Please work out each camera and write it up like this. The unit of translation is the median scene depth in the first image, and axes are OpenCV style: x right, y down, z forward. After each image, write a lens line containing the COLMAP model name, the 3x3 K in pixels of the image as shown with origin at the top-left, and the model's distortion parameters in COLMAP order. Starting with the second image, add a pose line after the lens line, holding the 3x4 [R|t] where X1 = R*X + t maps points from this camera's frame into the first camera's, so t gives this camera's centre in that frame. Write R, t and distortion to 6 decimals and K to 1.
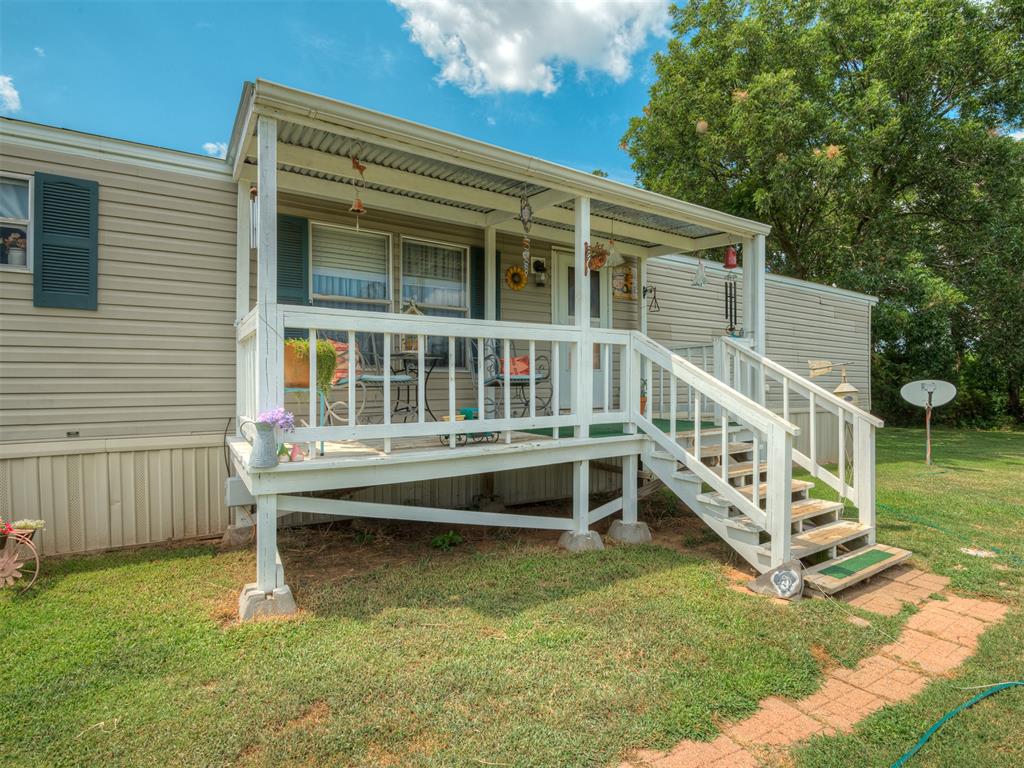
lens RADIAL K [[505.0, 0, 511.3], [0, 505.0, 387.2], [0, 0, 1]] dist [-0.002885, -0.000808]
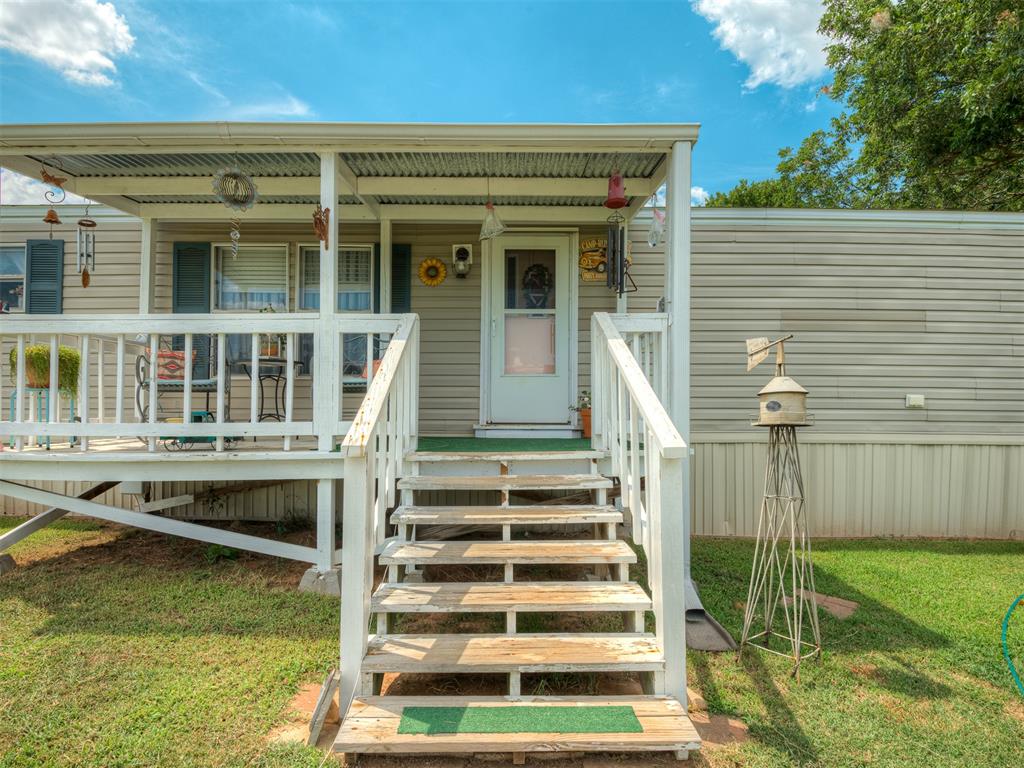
lens RADIAL K [[496.0, 0, 510.1], [0, 496.0, 403.1], [0, 0, 1]] dist [-0.003837, -0.000811]
pose [[0.844949, 0.000179, -0.534848, 0.821207], [-0.009668, 0.999842, -0.014940, 0.032306], [0.534760, 0.017794, 0.844817, 0.491429]]
